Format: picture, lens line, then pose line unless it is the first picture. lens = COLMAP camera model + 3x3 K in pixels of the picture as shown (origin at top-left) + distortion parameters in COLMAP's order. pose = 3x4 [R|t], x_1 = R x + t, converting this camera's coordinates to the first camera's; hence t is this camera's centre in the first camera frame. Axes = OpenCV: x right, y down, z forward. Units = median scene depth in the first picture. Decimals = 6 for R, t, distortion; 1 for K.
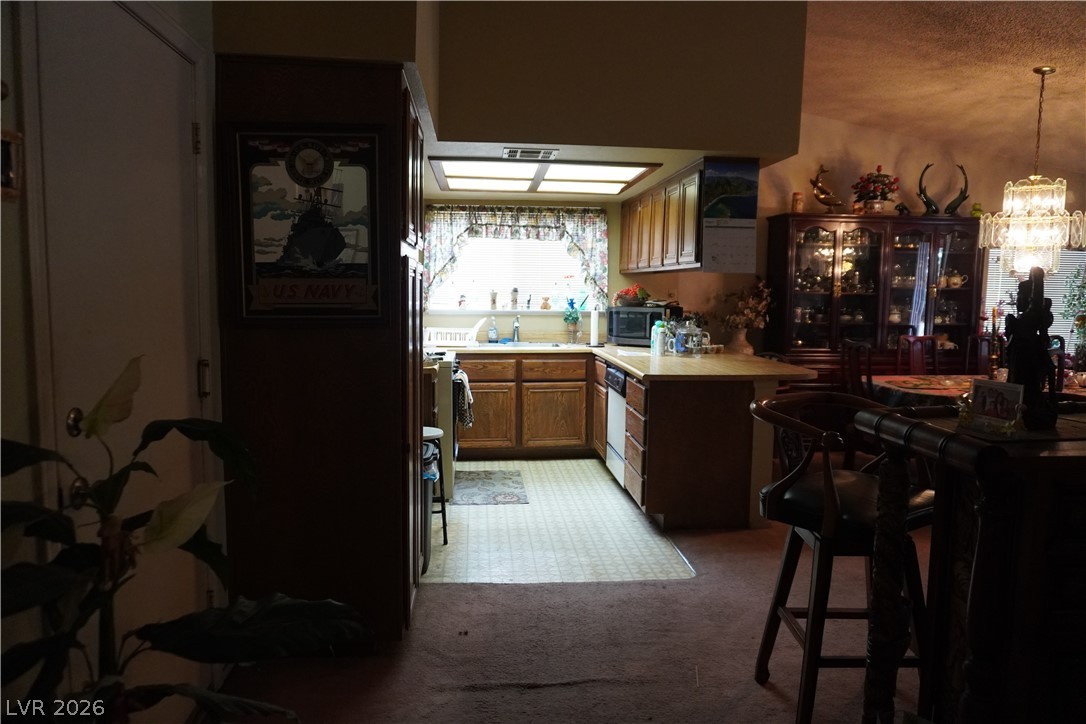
lens RADIAL K [[729.1, 0, 535.6], [0, 729.1, 357.7], [0, 0, 1]] dist [-0.043296, 0.030767]
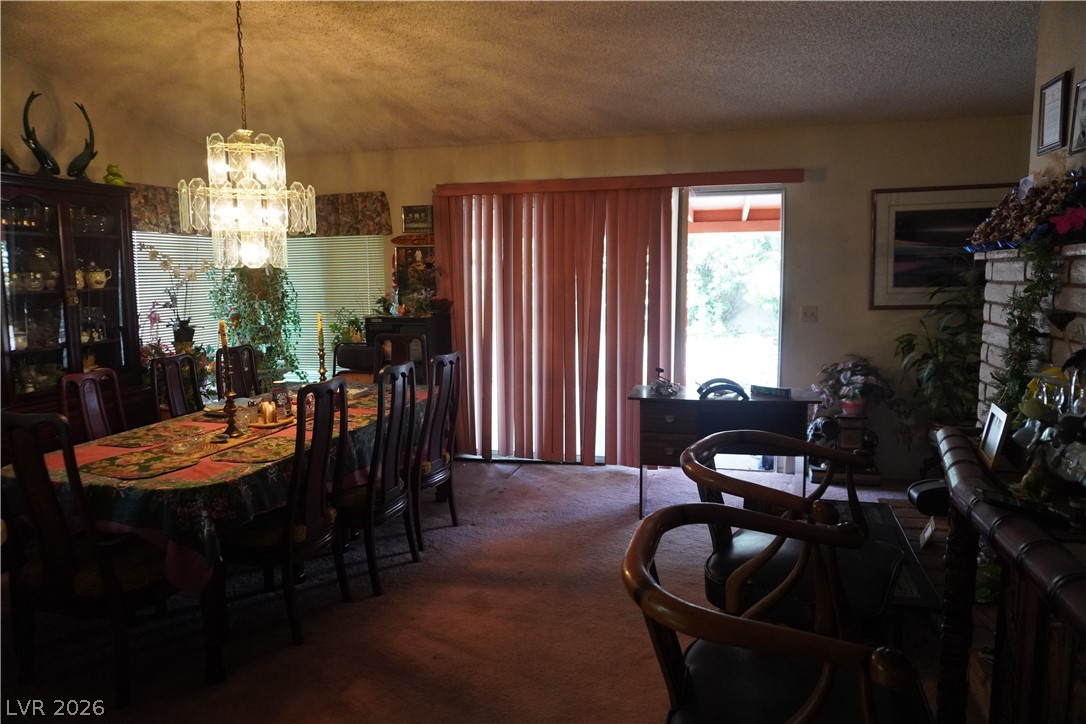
lens RADIAL K [[729.1, 0, 544.4], [0, 729.1, 359.5], [0, 0, 1]] dist [-0.043296, 0.030767]
pose [[0.341591, -0.130400, 0.930759, 0.086465], [0.104332, 0.989468, 0.100336, -0.055059], [-0.934040, 0.062834, 0.351598, 0.377319]]
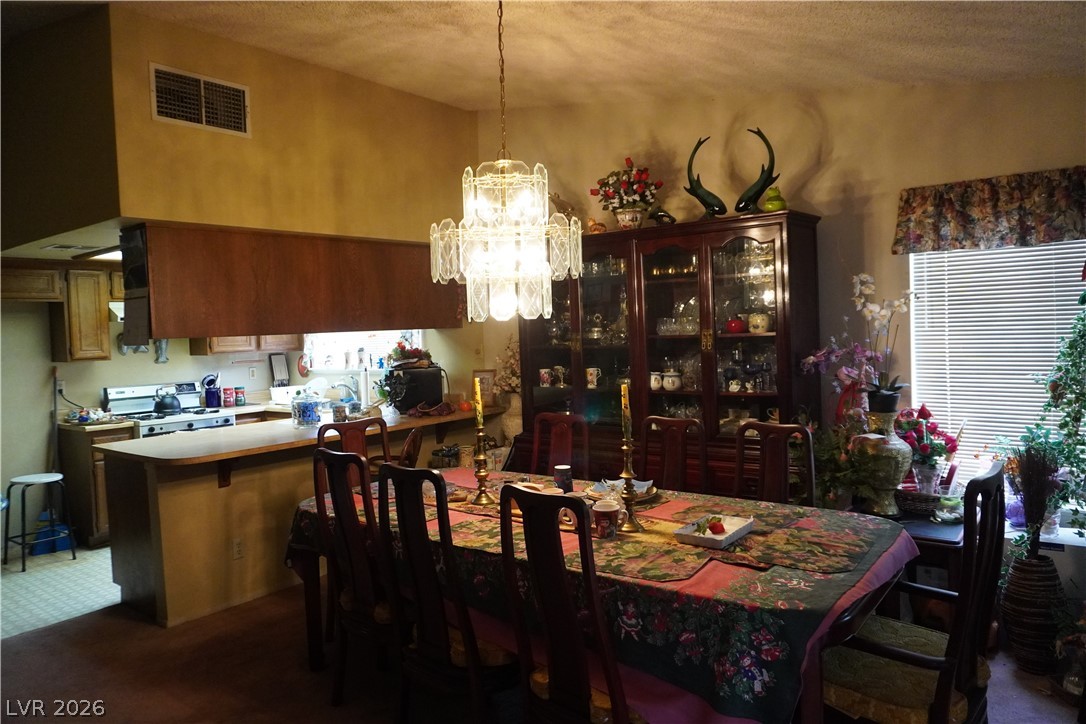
lens RADIAL K [[729.1, 0, 542.3], [0, 729.1, 357.0], [0, 0, 1]] dist [-0.043296, 0.030767]
pose [[0.731031, -0.010054, -0.682270, 0.862695], [-0.022756, 0.998976, -0.039104, -0.050111], [0.681965, 0.044113, 0.730054, 0.445872]]
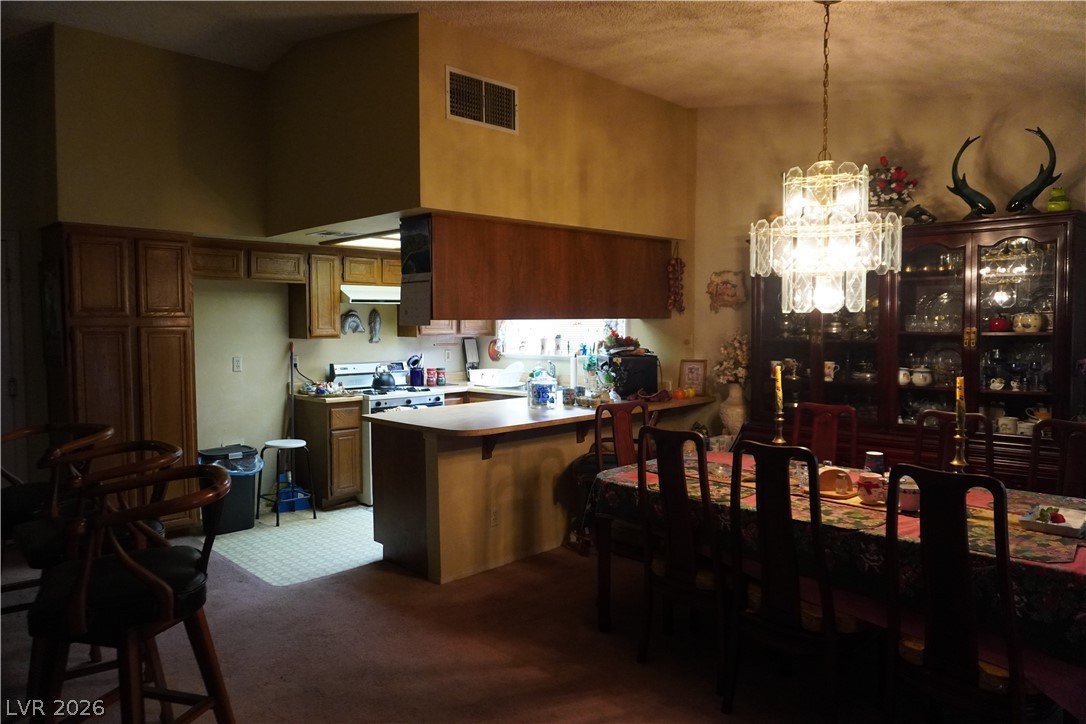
lens RADIAL K [[729.1, 0, 540.2], [0, 729.1, 356.3], [0, 0, 1]] dist [-0.043296, 0.030767]
pose [[0.640714, 0.021487, -0.767479, 0.783336], [-0.062429, 0.997756, -0.024184, -0.037871], [0.765237, 0.063408, 0.640618, 0.312561]]
